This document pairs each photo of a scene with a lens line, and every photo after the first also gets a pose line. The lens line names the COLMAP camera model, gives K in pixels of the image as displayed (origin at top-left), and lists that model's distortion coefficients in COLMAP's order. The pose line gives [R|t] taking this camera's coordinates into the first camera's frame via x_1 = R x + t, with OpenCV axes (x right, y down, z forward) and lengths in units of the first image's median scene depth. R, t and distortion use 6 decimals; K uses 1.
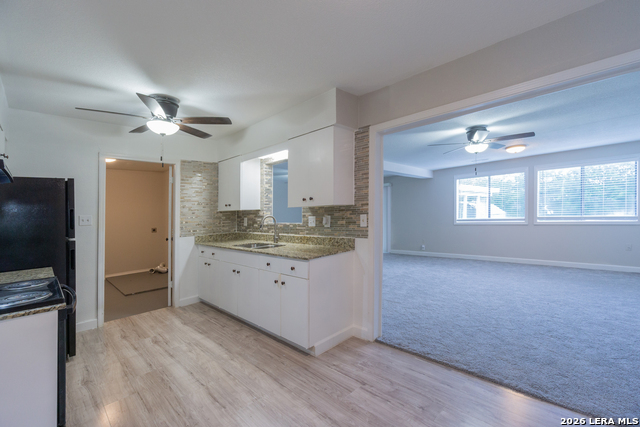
lens RADIAL K [[282.6, 0, 320.9], [0, 282.6, 223.6], [0, 0, 1]] dist [-0.000598, -0.000315]
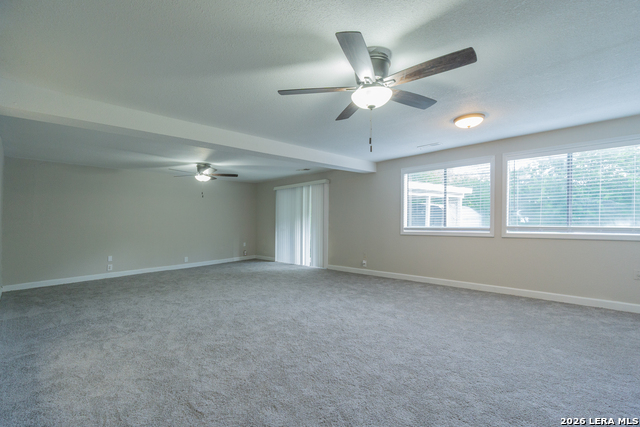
lens RADIAL K [[282.5, 0, 318.1], [0, 282.5, 223.0], [0, 0, 1]] dist [0.000639, 0.000393]
pose [[0.999456, 0.006010, 0.032414, 0.389804], [-0.005829, 0.999967, -0.005661, -0.035943], [-0.032447, 0.005469, 0.999458, 0.442480]]
